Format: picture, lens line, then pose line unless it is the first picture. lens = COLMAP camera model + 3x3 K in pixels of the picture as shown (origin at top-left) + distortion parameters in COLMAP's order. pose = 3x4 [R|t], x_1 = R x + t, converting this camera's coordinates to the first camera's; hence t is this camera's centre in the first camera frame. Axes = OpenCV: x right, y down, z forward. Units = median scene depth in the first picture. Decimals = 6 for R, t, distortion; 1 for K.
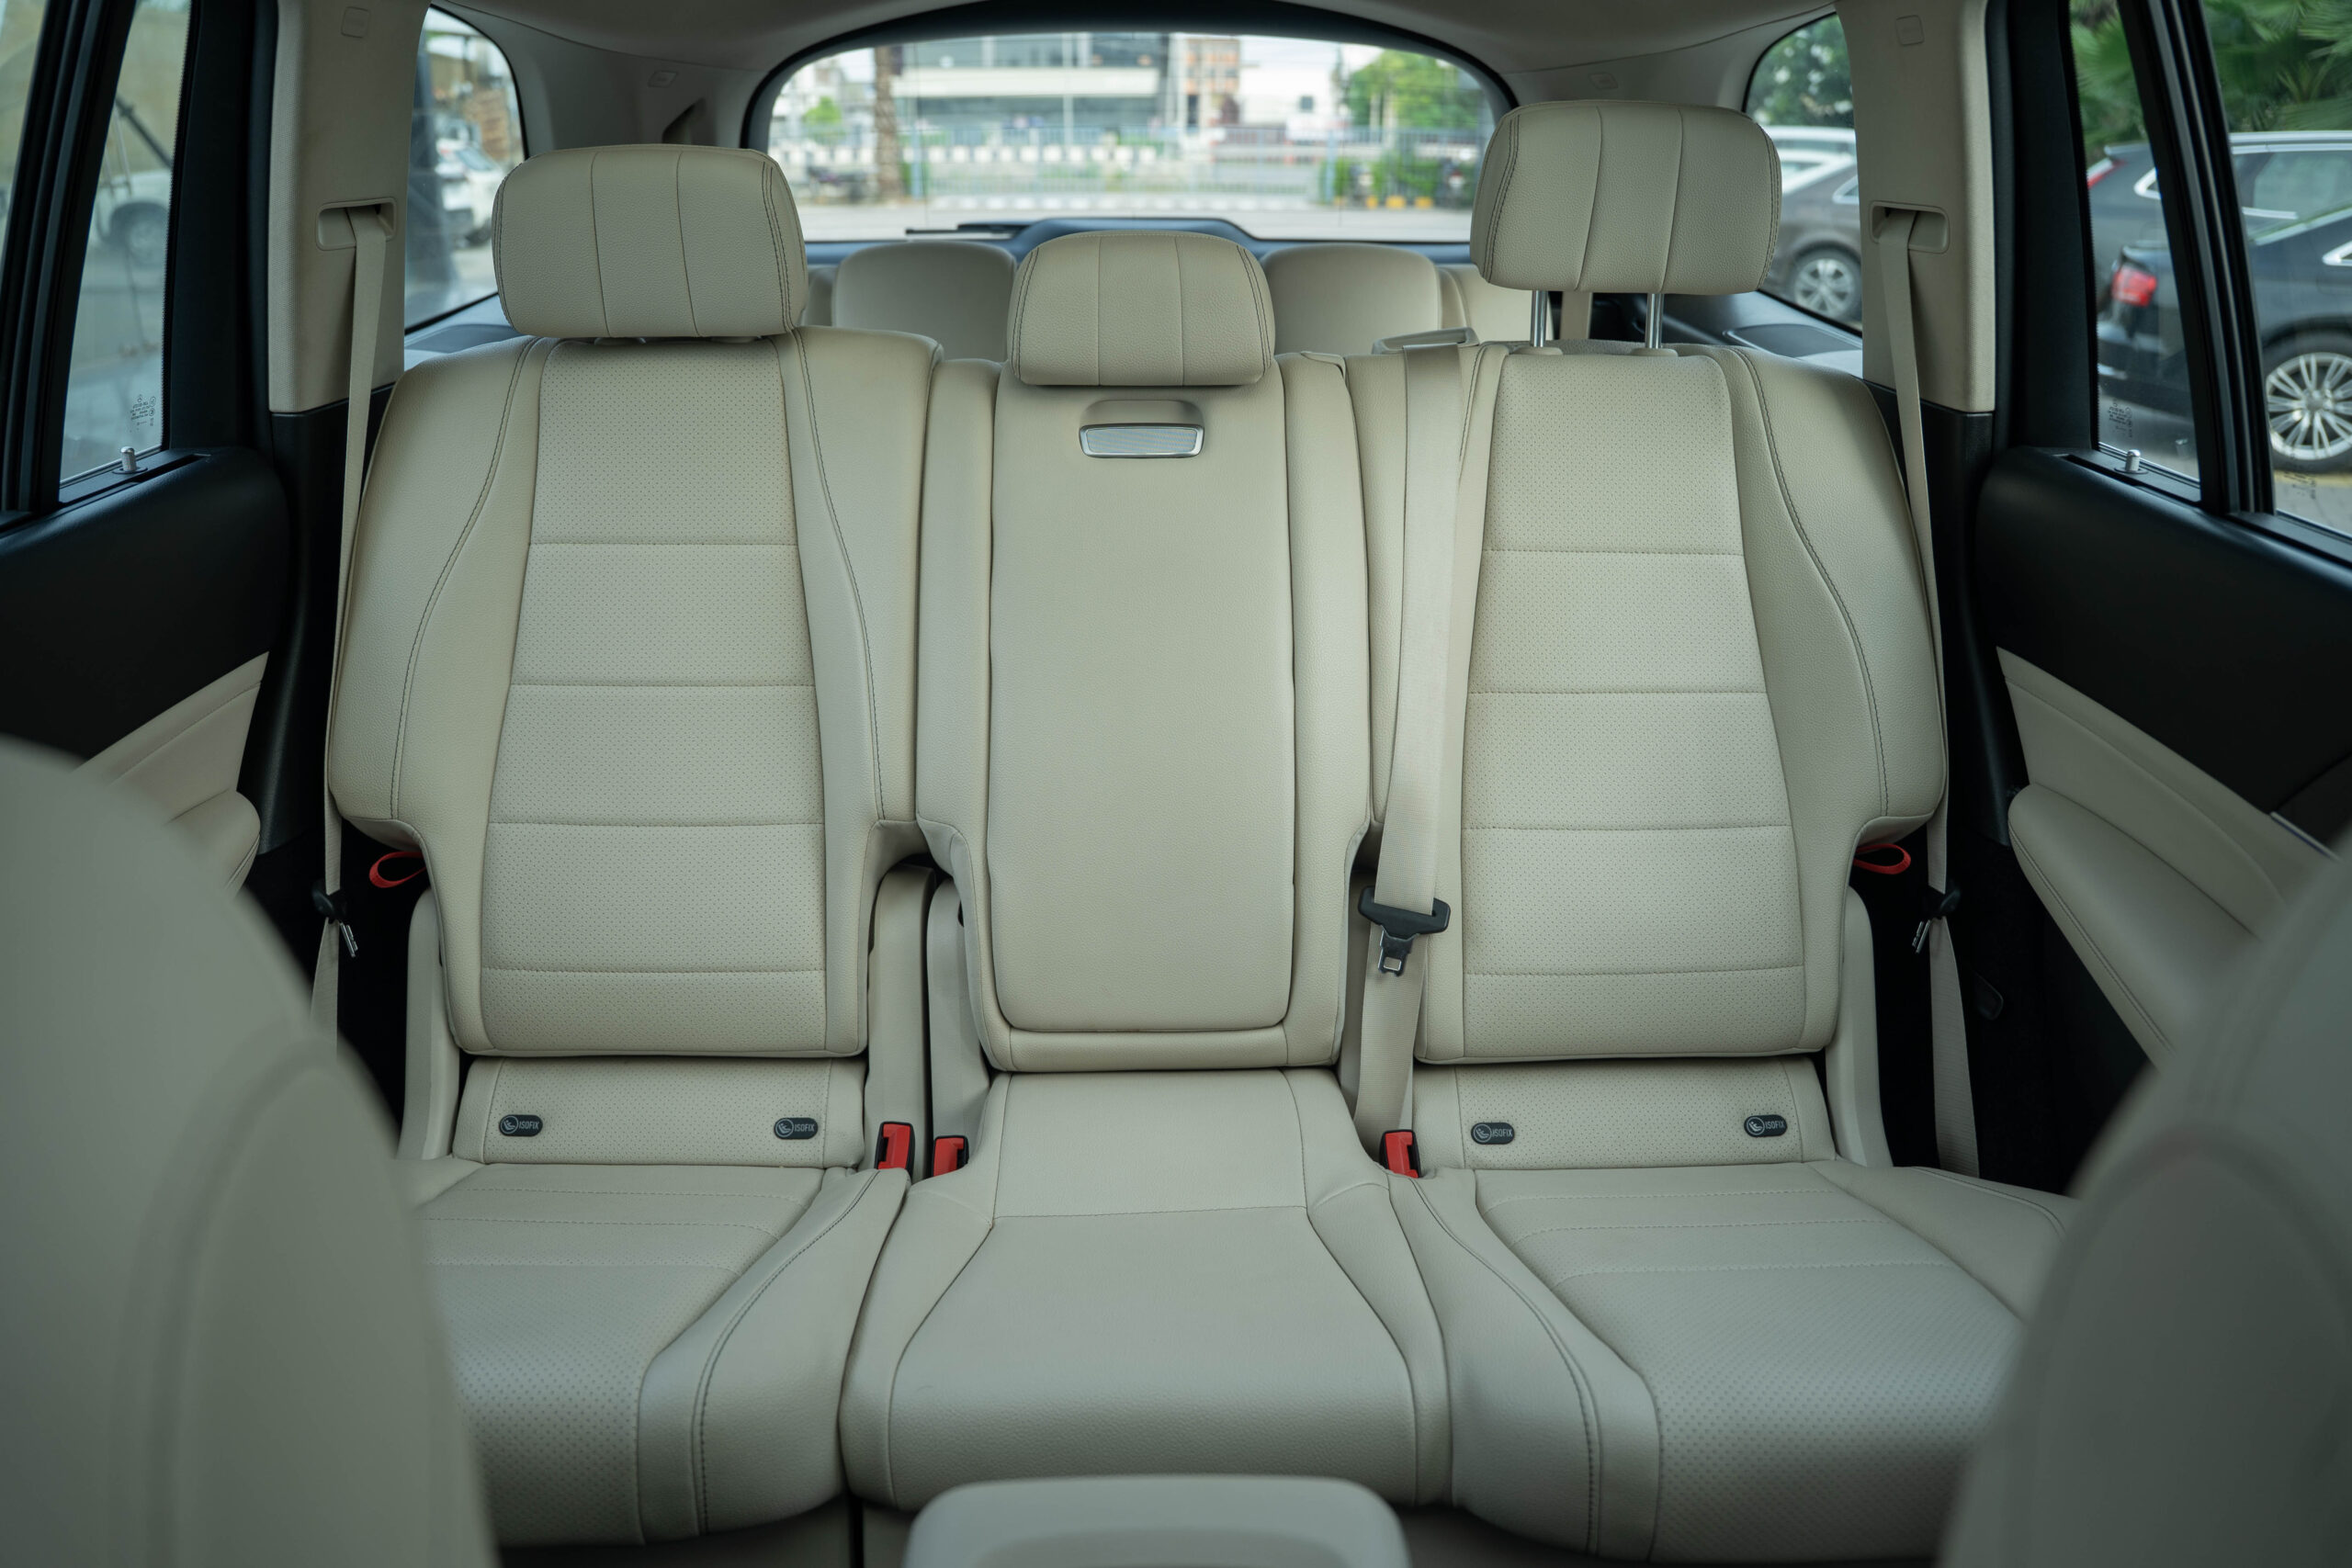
lens RADIAL K [[1627.0, 0, 1176.0], [0, 1627.0, 784.0], [0, 0, 1]] dist [-0.141433, 0.109549]
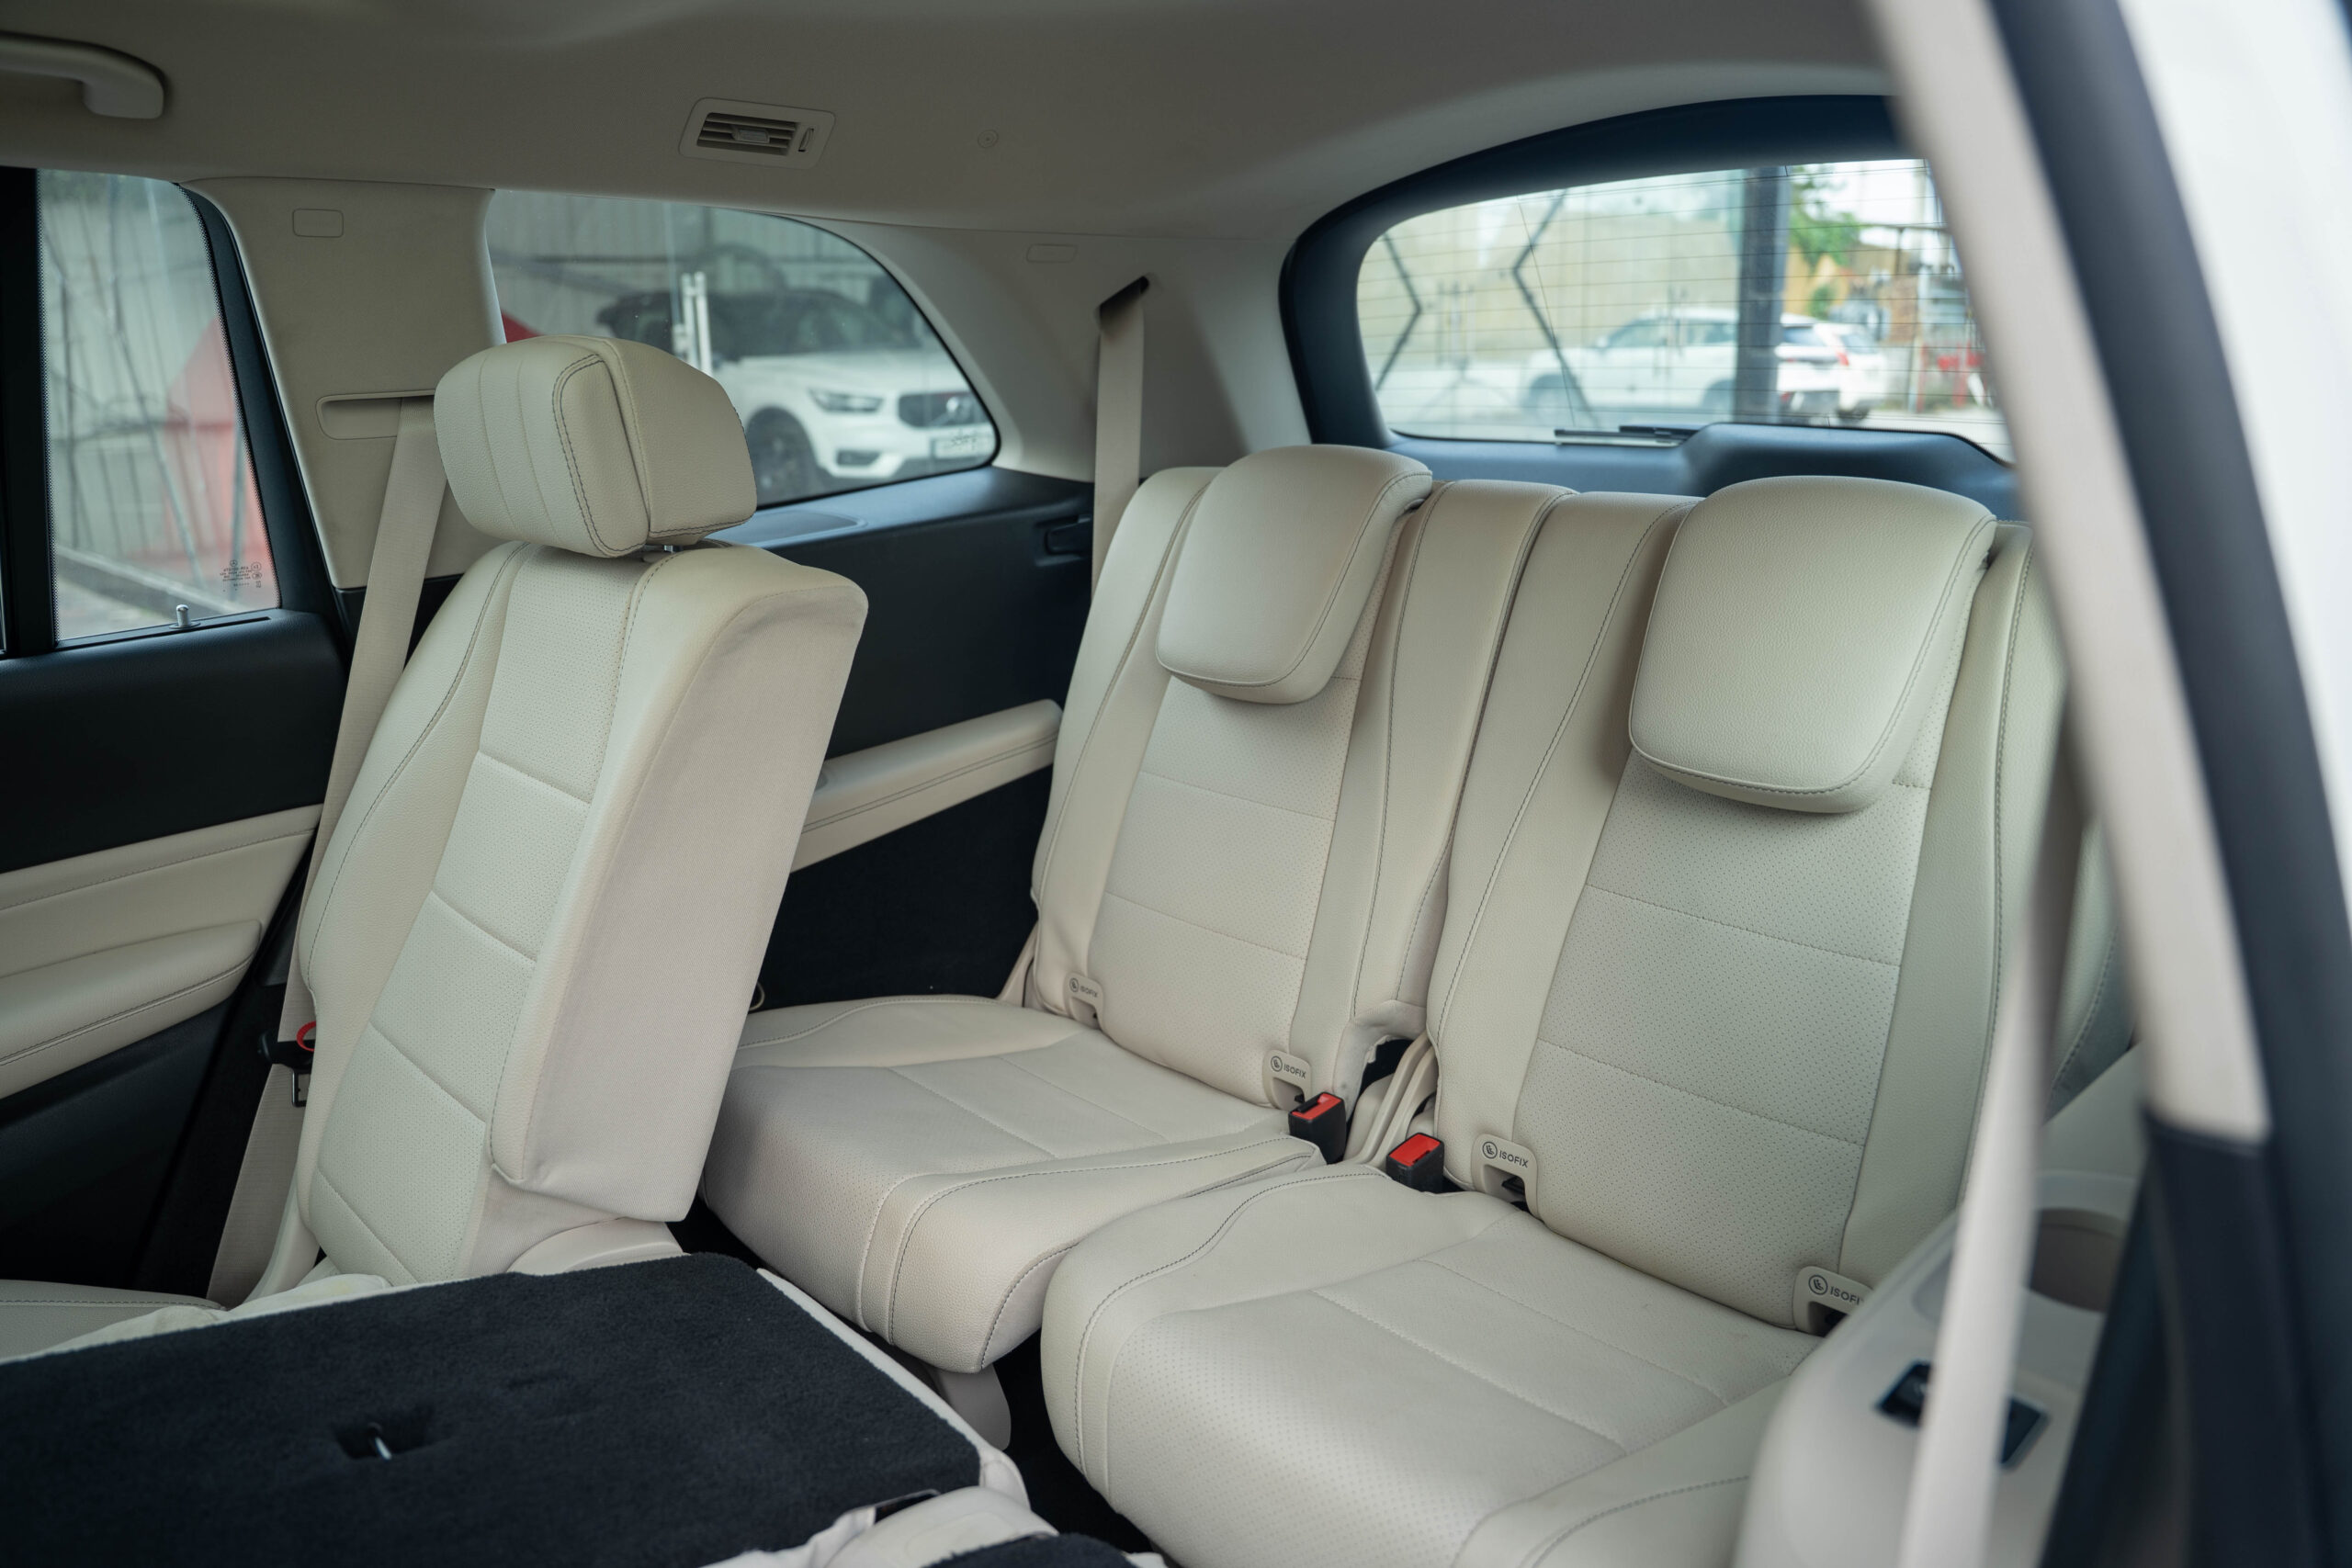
lens RADIAL K [[1627.0, 0, 1176.0], [0, 1627.0, 784.0], [0, 0, 1]] dist [-0.141433, 0.109549]
pose [[0.686038, 0.179939, -0.704963, 0.292431], [-0.254385, 0.967103, -0.000707, -0.128510], [0.681645, 0.179818, 0.709243, 0.337361]]
